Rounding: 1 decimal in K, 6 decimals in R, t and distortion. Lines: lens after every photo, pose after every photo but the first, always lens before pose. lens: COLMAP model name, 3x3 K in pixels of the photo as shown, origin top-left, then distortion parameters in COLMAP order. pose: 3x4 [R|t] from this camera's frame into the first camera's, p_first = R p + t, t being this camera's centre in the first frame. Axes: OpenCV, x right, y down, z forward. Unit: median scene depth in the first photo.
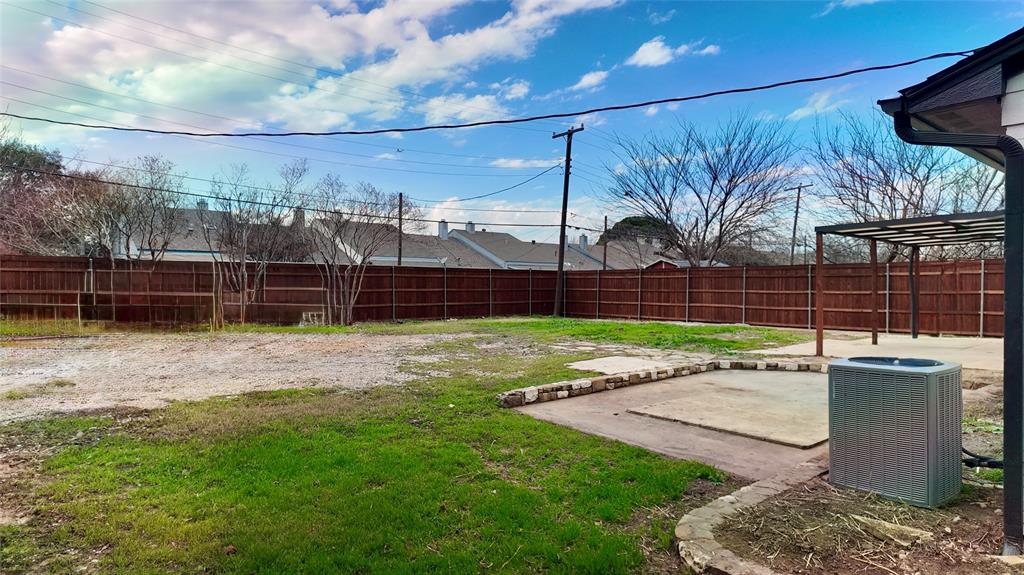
lens RADIAL K [[600.8, 0, 517.0], [0, 600.8, 286.1], [0, 0, 1]] dist [0.109693, -0.126316]
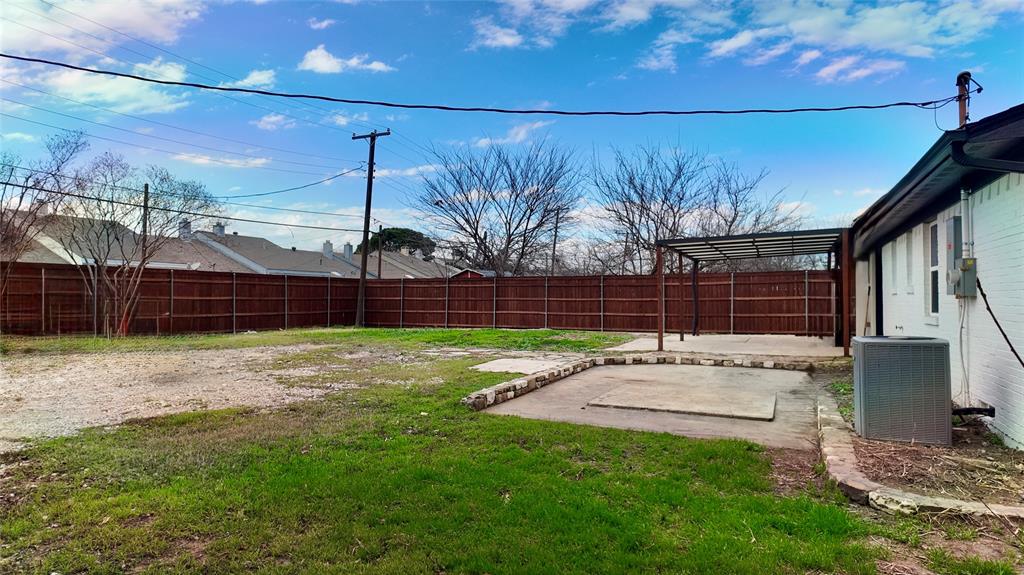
lens RADIAL K [[600.8, 0, 517.0], [0, 600.8, 286.1], [0, 0, 1]] dist [0.109693, -0.126316]
pose [[0.904533, 0.009020, 0.426309, -0.251332], [0.000487, 0.999754, -0.022186, 0.016481], [-0.426404, 0.020275, 0.904306, 0.070447]]
